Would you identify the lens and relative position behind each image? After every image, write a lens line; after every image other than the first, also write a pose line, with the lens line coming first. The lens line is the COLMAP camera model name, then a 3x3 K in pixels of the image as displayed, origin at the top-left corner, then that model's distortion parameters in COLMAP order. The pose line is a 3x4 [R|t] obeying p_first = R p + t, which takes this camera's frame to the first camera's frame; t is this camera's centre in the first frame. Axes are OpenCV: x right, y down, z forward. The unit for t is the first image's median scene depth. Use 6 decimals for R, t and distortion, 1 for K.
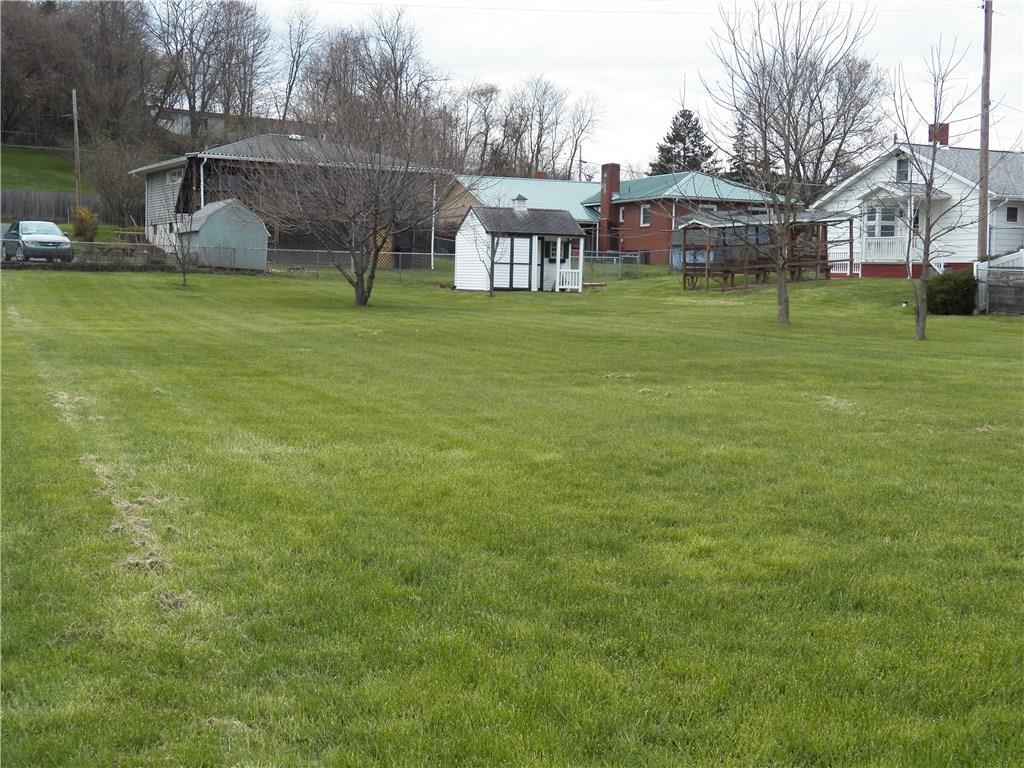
lens RADIAL K [[1368.3, 0, 519.6], [0, 1368.3, 383.3], [0, 0, 1]] dist [-0.091041, 0.098107]
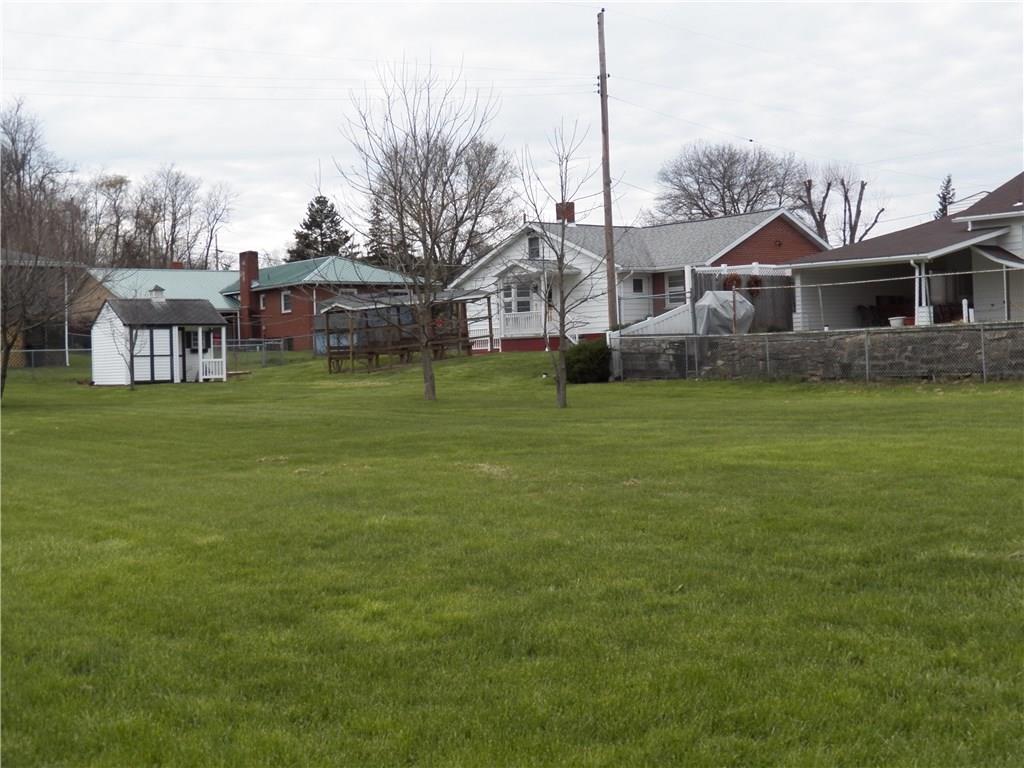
lens RADIAL K [[1368.3, 0, 519.6], [0, 1368.3, 383.3], [0, 0, 1]] dist [-0.091041, 0.098107]
pose [[0.965427, -0.052396, 0.255355, -0.002163], [0.068148, 0.996254, -0.053230, 0.002422], [-0.251609, 0.068792, 0.965381, -0.002287]]
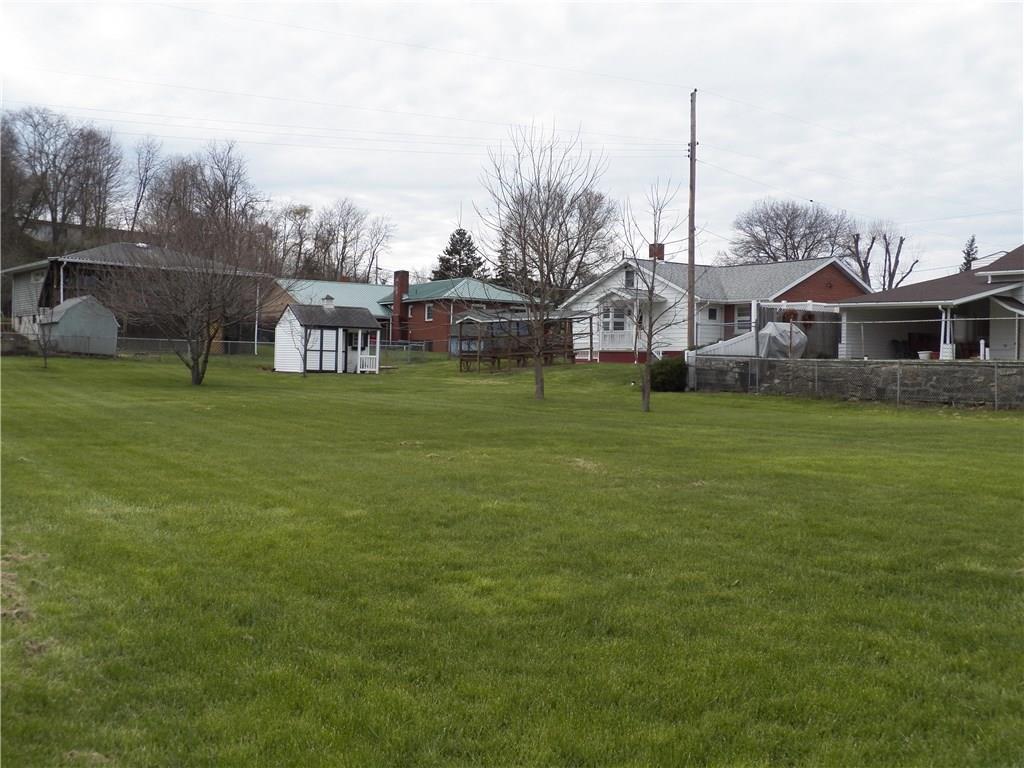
lens RADIAL K [[1099.2, 0, 518.2], [0, 1099.2, 384.1], [0, 0, 1]] dist [-0.122532, 0.110048]
pose [[0.985099, -0.000011, 0.171987, -0.001085], [0.009723, 0.998404, -0.055628, -0.001405], [-0.171712, 0.056471, 0.983527, 0.002010]]
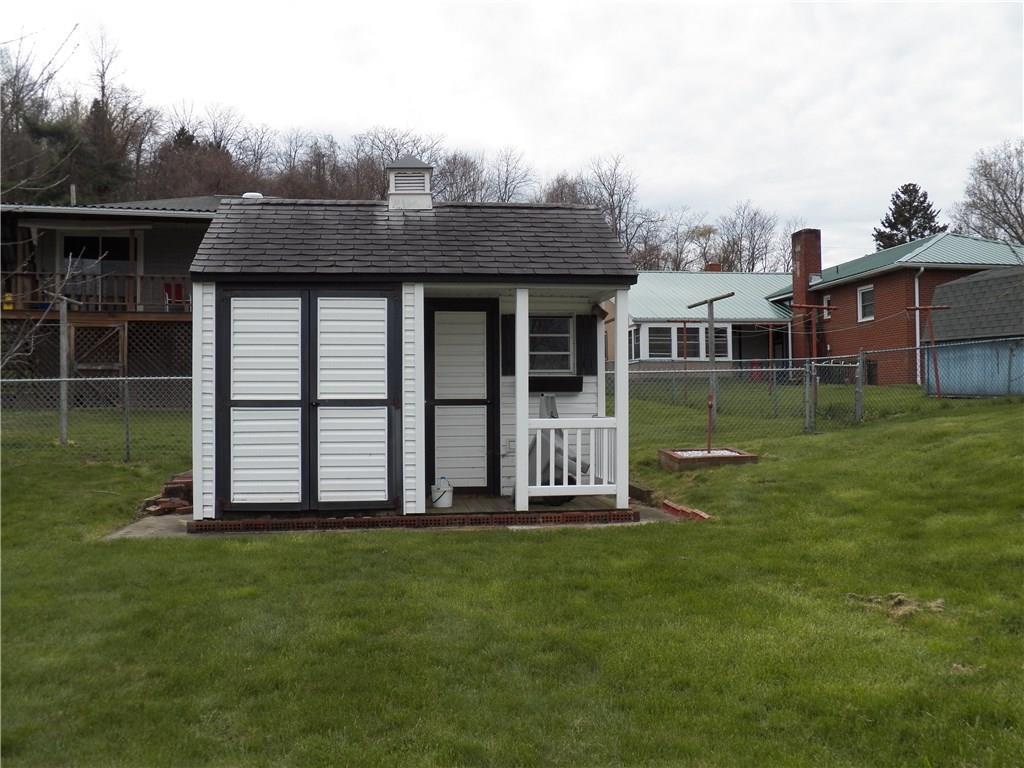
lens RADIAL K [[921.9, 0, 512.0], [0, 921.9, 384.0], [0, 0, 1]] dist [-0.104945, 0.000693]
pose [[0.962241, -0.032719, -0.270227, 0.114840], [0.007487, 0.995555, -0.093885, -0.120080], [0.272097, 0.088317, 0.958208, 1.358849]]
